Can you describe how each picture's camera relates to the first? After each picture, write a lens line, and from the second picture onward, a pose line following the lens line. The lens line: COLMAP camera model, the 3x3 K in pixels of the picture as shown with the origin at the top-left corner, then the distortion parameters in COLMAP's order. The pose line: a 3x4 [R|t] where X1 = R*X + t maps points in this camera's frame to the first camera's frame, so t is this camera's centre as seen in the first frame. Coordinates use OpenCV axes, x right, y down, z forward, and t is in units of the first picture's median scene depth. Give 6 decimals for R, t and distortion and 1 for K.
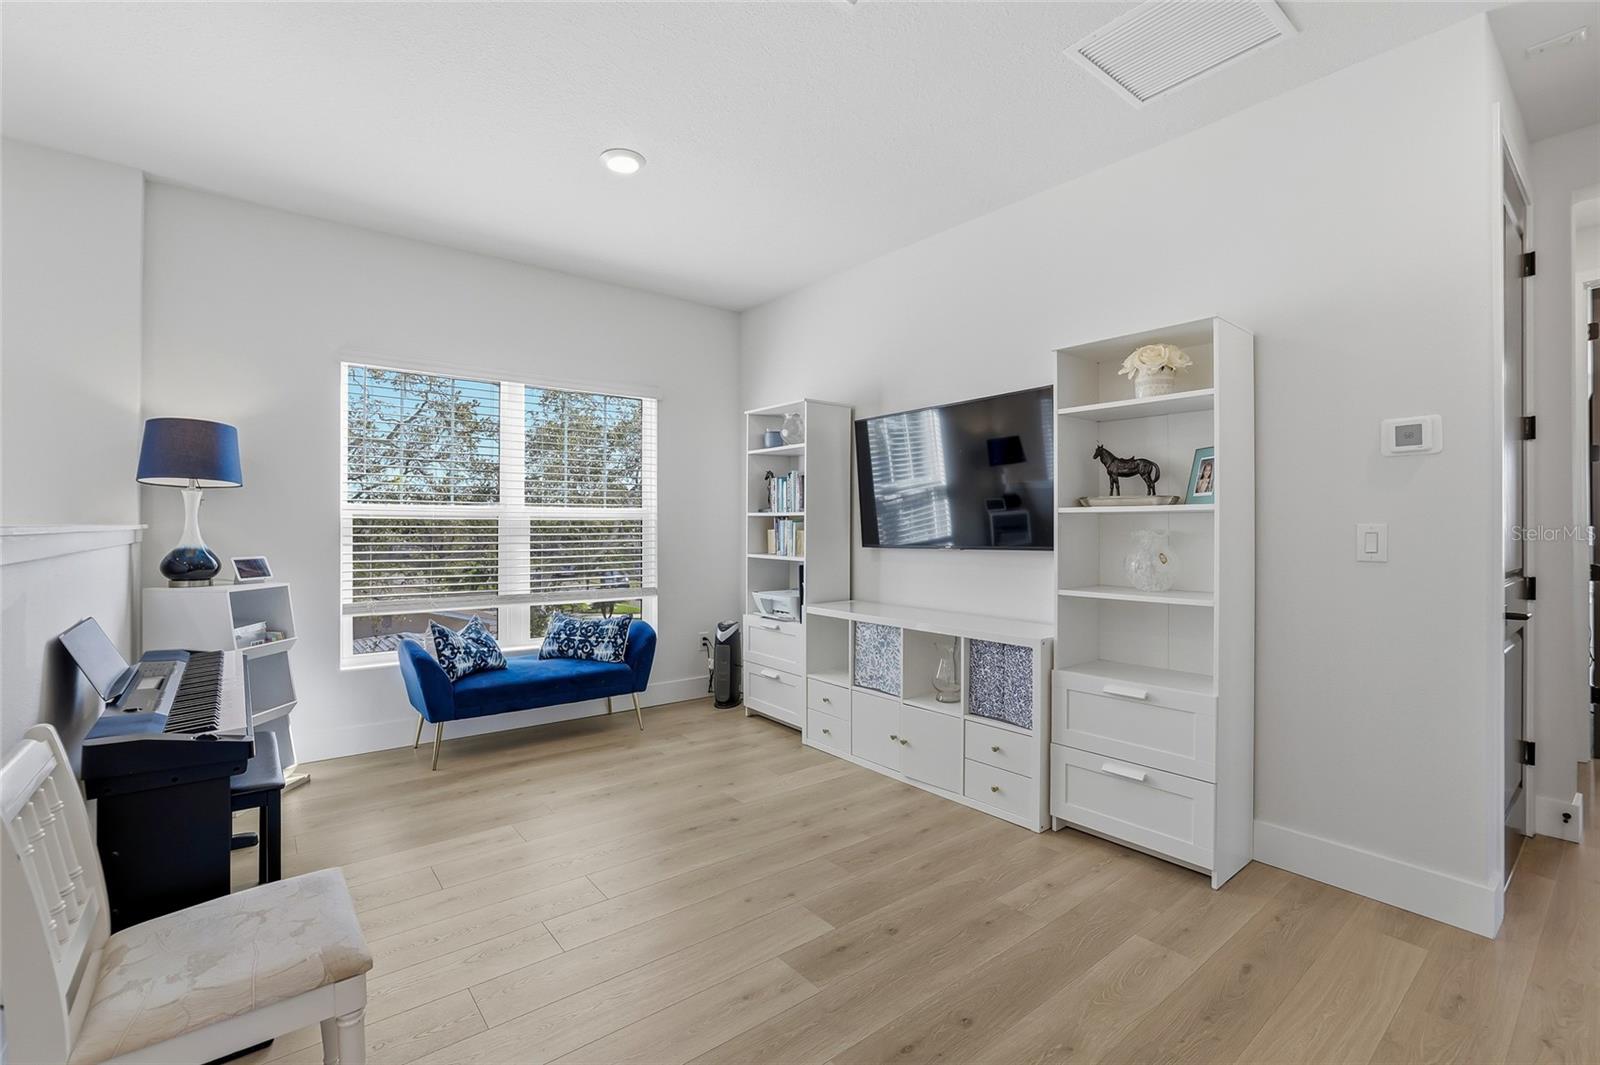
lens RADIAL K [[710.9, 0, 800.3], [0, 710.9, 526.9], [0, 0, 1]] dist [-0.024795, 0.010787]
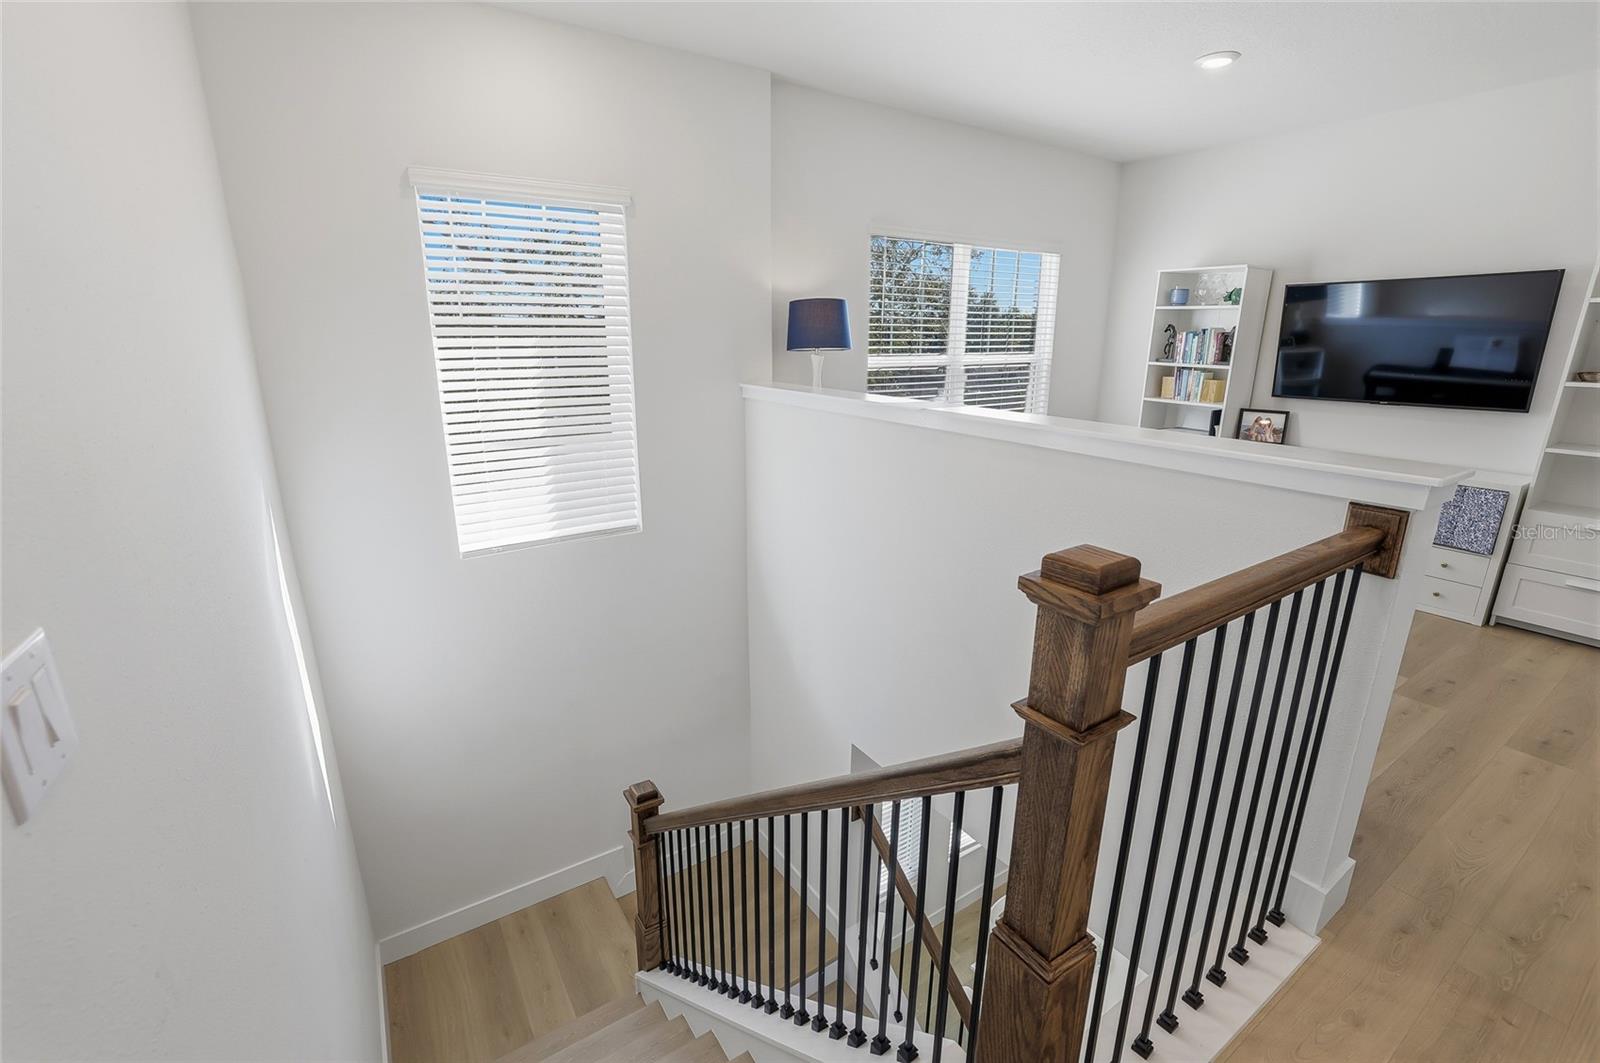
lens RADIAL K [[710.9, 0, 785.9], [0, 710.9, 529.3], [0, 0, 1]] dist [-0.024795, 0.010787]
pose [[0.997613, 0.019740, -0.066171, -0.675036], [-0.000653, 0.960924, 0.276811, -0.088315], [0.069049, -0.276107, 0.958643, -0.251729]]
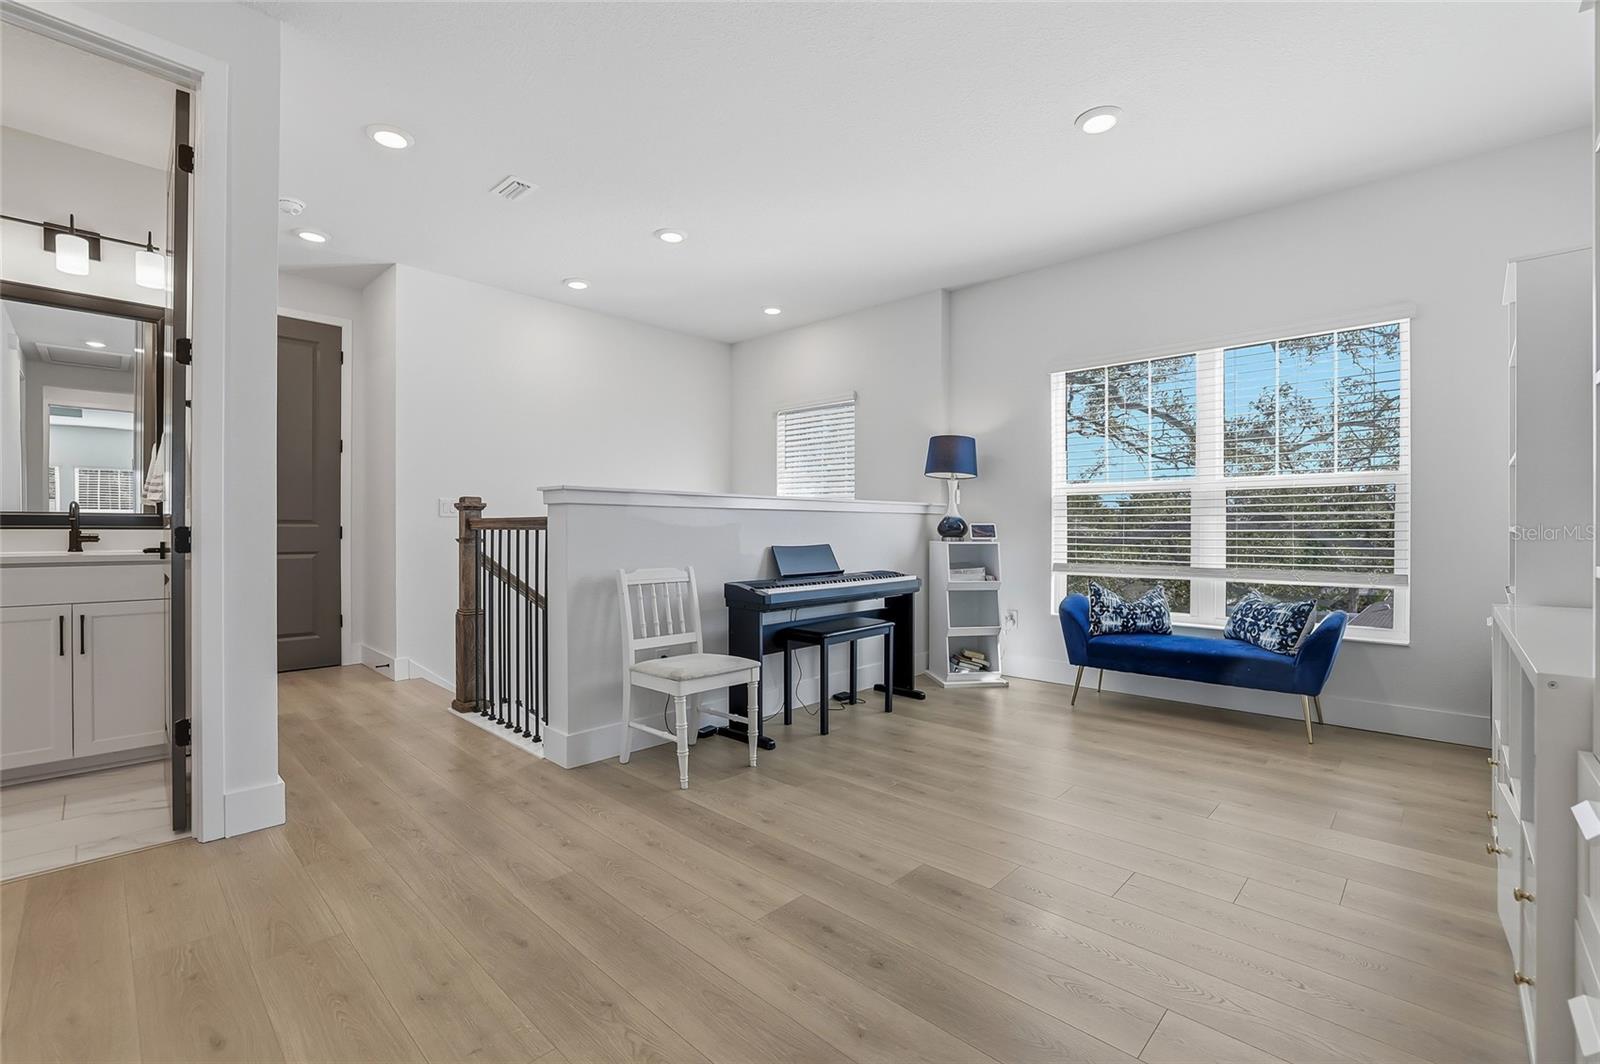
lens RADIAL K [[710.9, 0, 794.3], [0, 710.9, 540.0], [0, 0, 1]] dist [-0.024795, 0.010787]
pose [[0.133950, 0.012663, -0.990907, 0.542674], [0.001226, 0.999915, 0.012944, 0.049379], [0.990987, -0.002949, 0.133923, 0.348833]]
